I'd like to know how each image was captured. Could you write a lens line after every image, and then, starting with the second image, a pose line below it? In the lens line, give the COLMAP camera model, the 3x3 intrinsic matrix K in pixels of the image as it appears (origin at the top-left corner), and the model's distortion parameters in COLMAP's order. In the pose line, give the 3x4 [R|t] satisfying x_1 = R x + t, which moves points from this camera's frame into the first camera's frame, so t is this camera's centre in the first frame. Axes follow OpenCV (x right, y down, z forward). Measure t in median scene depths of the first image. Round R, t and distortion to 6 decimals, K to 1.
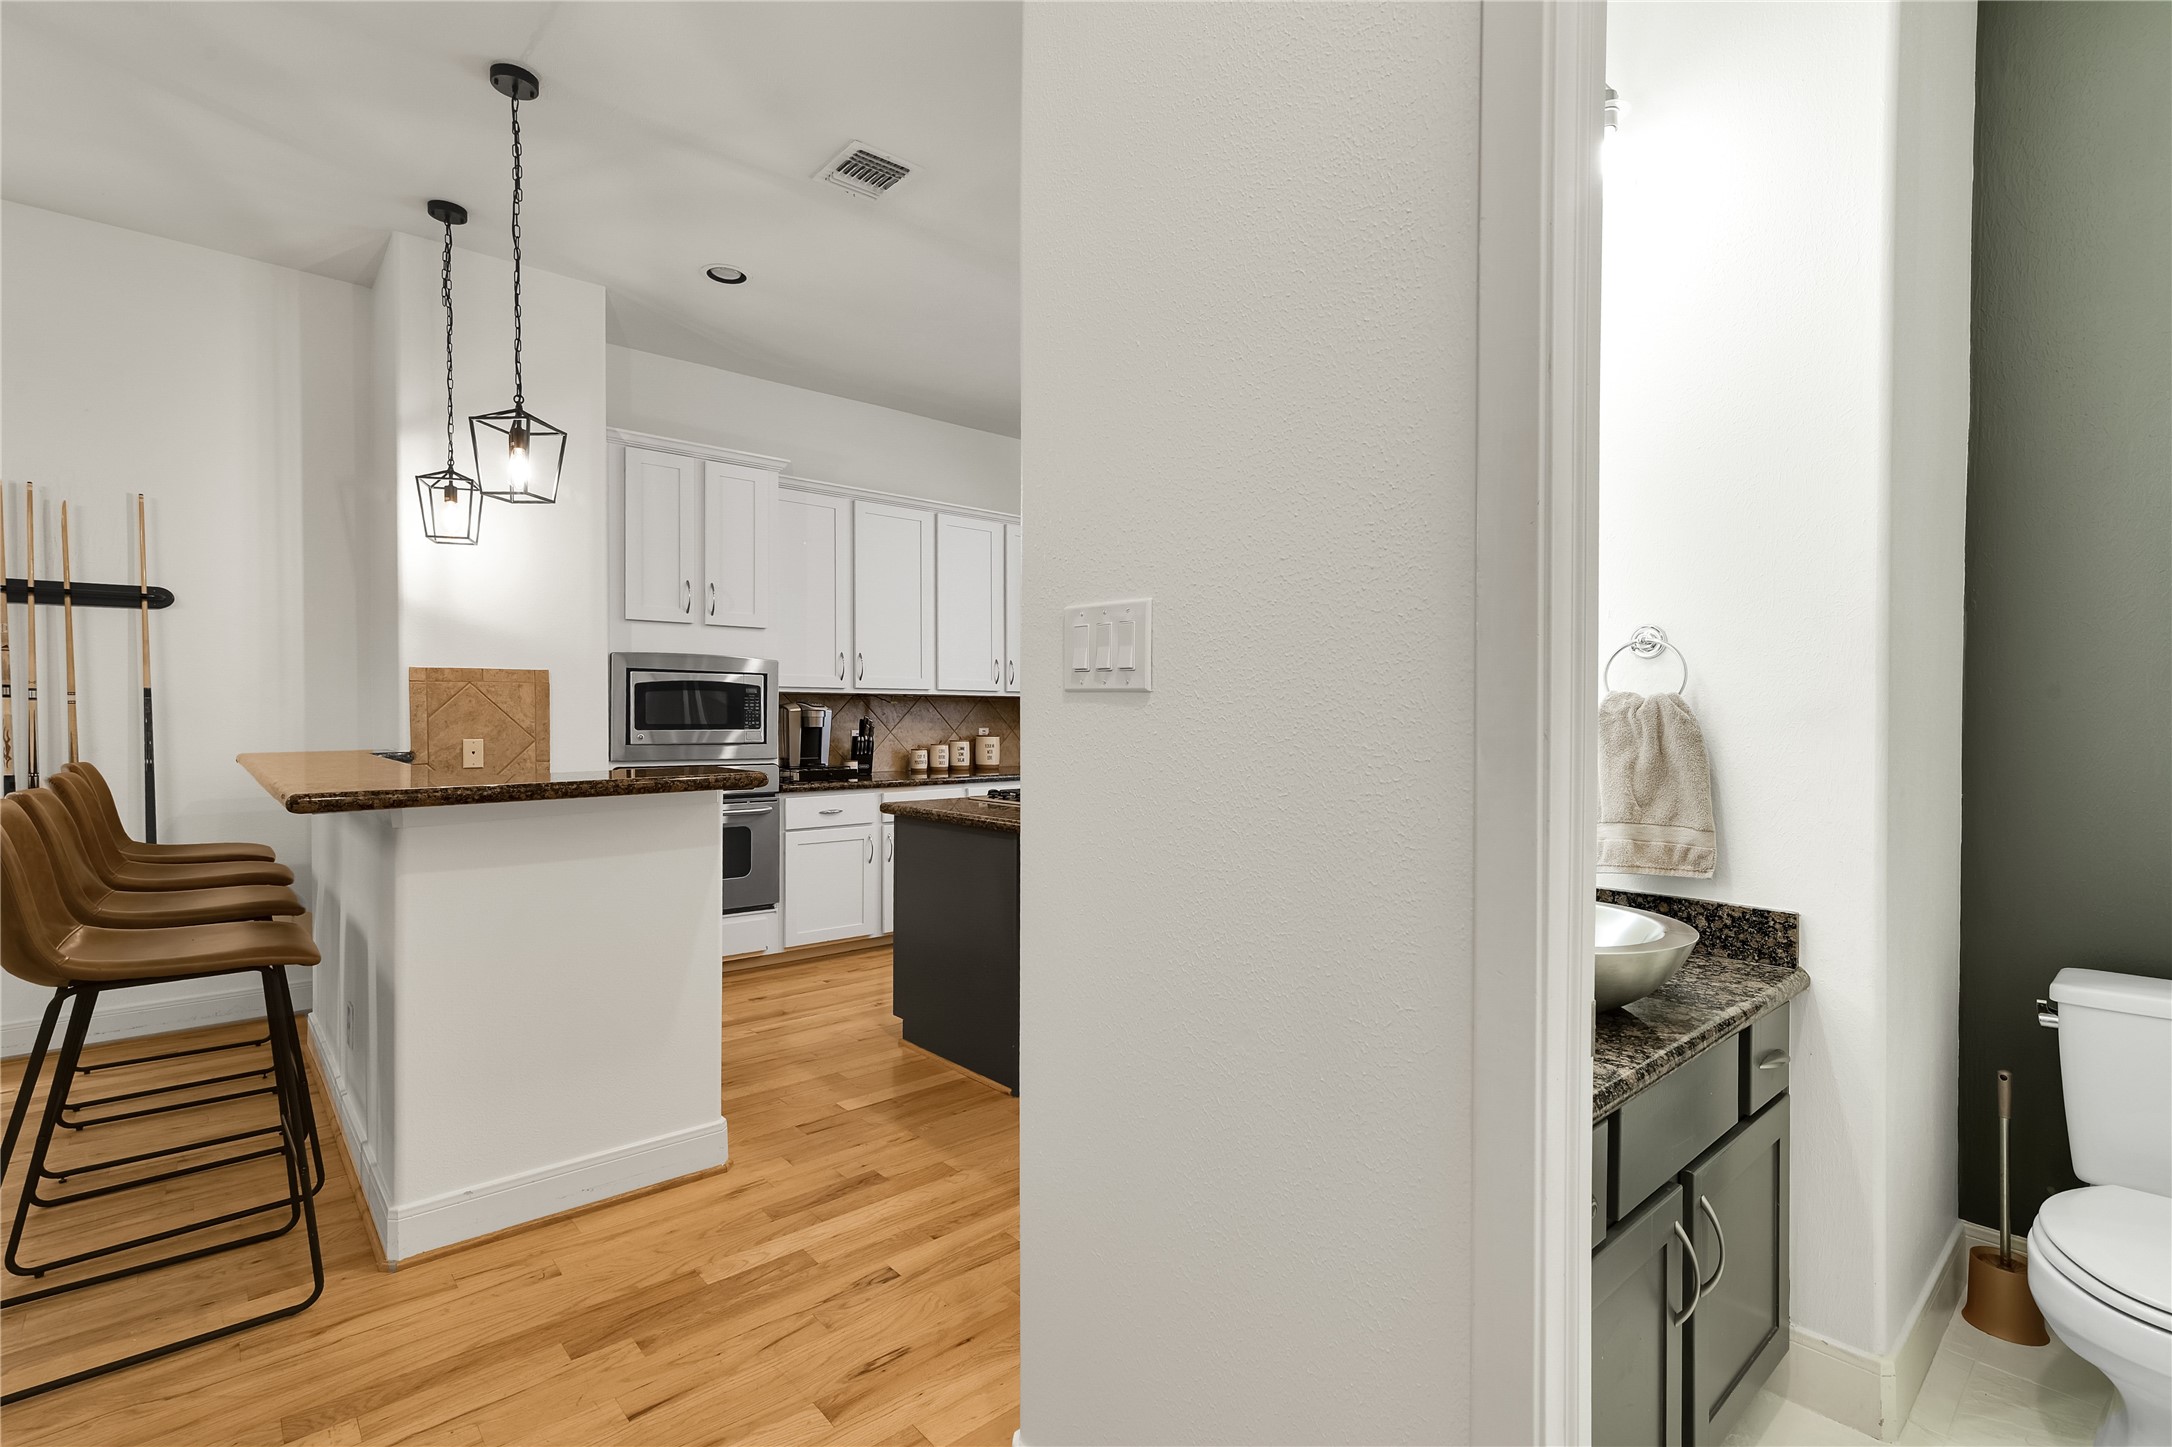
lens RADIAL K [[986.8, 0, 1083.9], [0, 986.8, 722.9], [0, 0, 1]] dist [-0.006842, 0.005938]
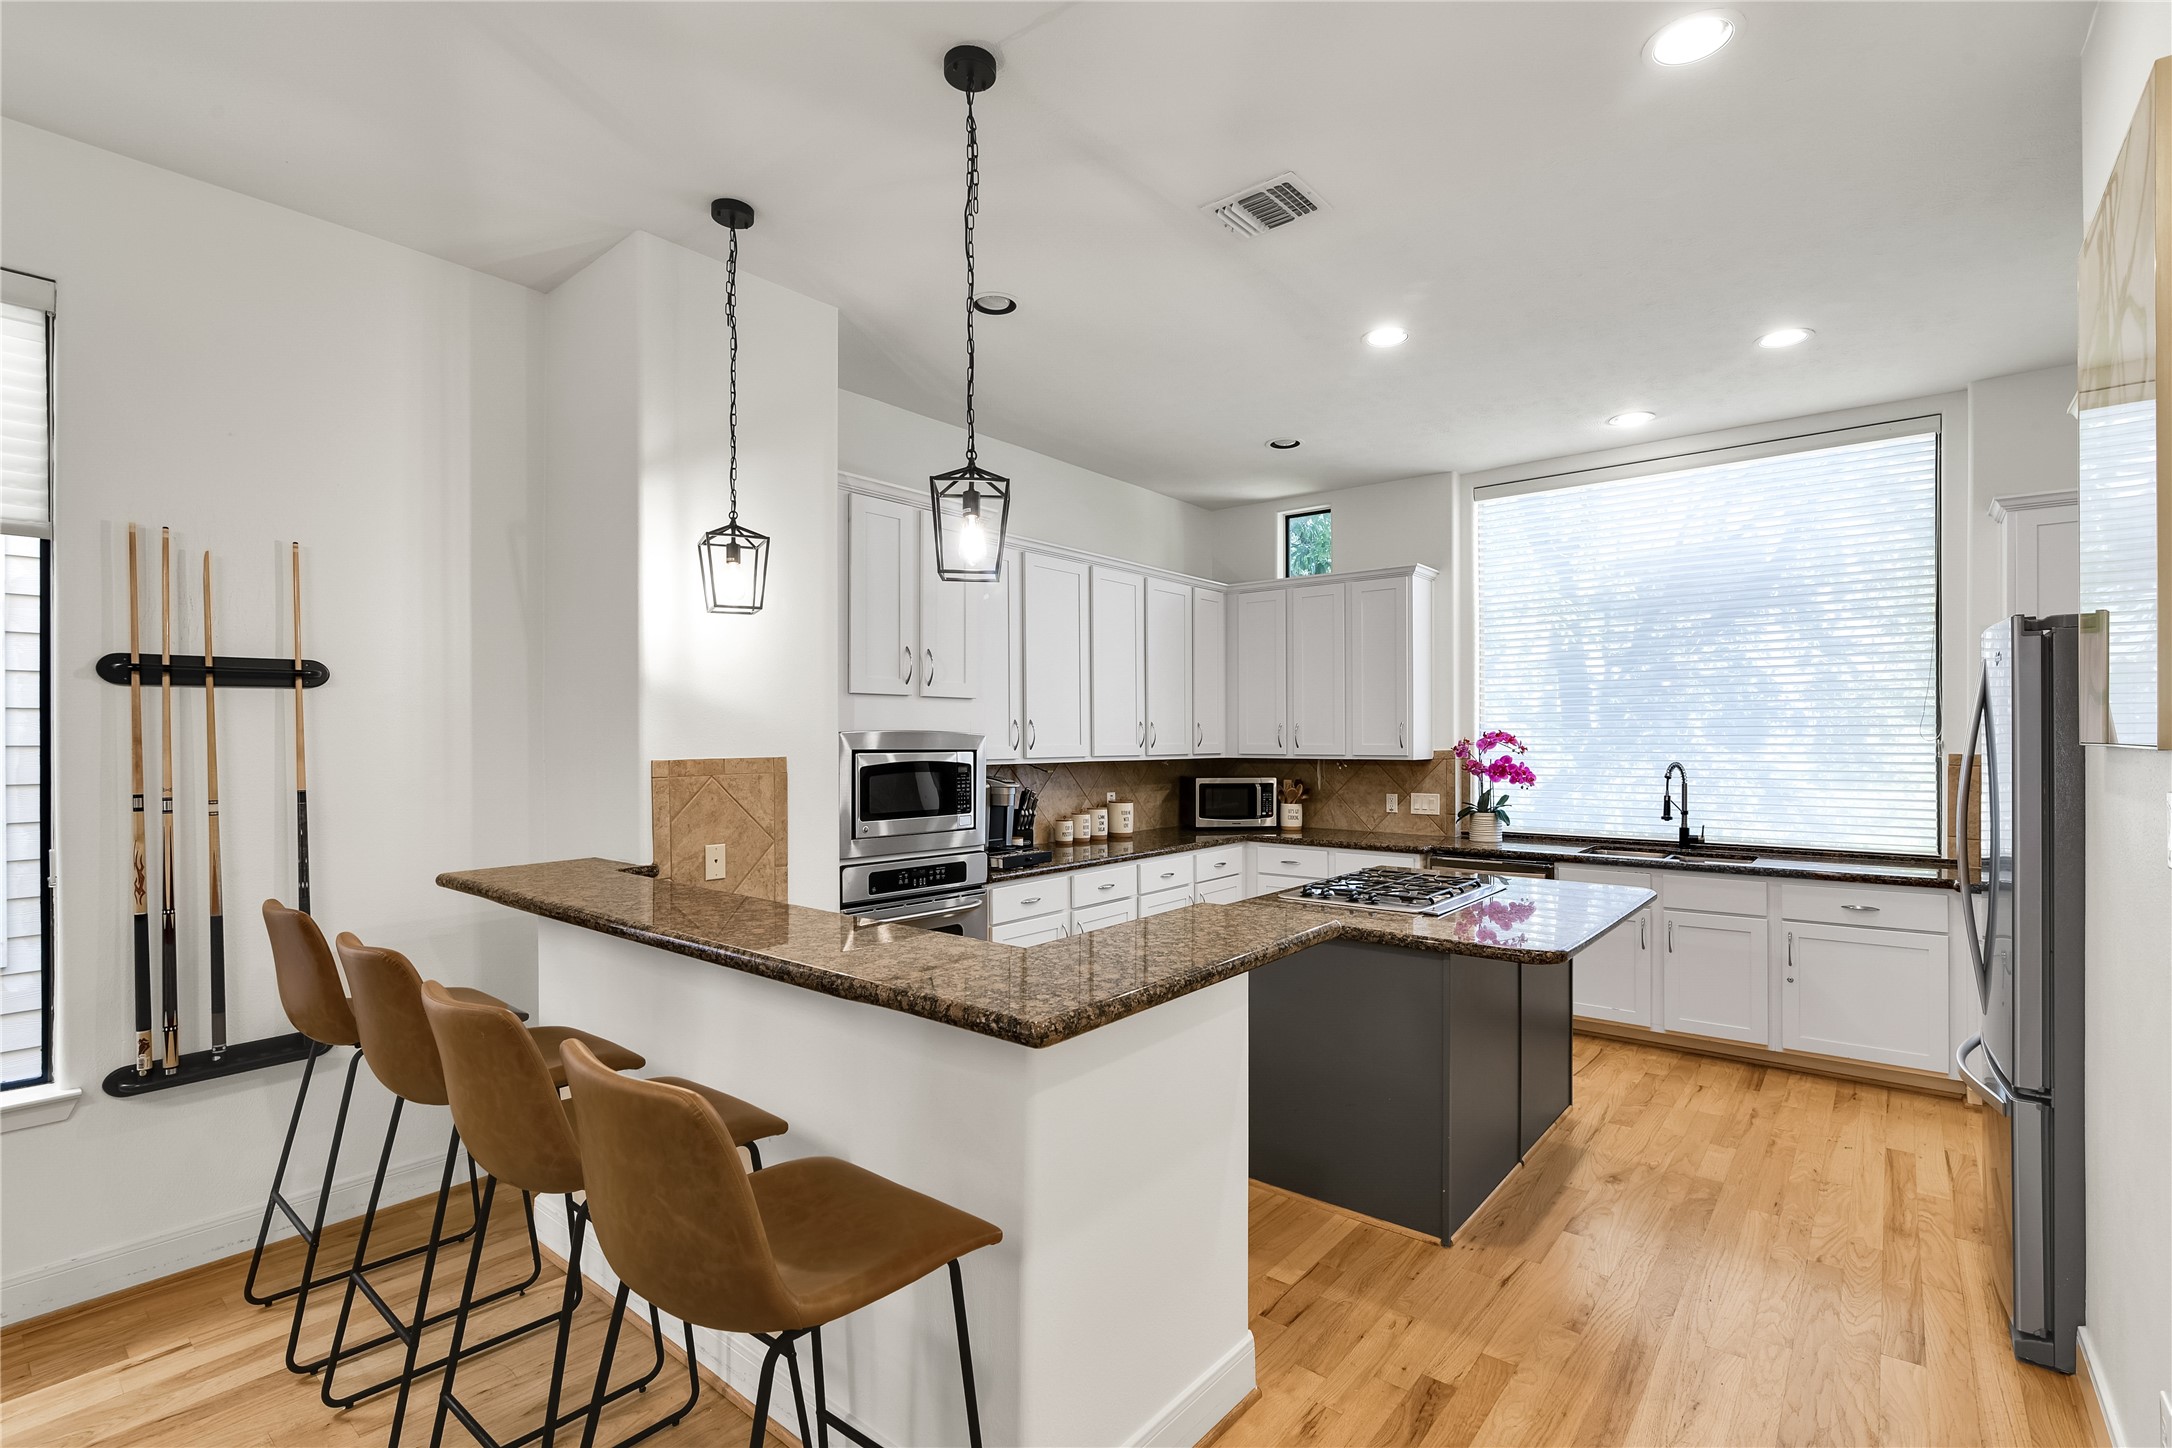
lens RADIAL K [[986.8, 0, 1082.4], [0, 986.8, 734.8], [0, 0, 1]] dist [-0.006842, 0.005938]
pose [[0.989234, -0.004406, 0.146276, -0.405882], [0.006284, 0.999904, -0.012375, -0.058900], [-0.146208, 0.013161, 0.989166, 0.124814]]
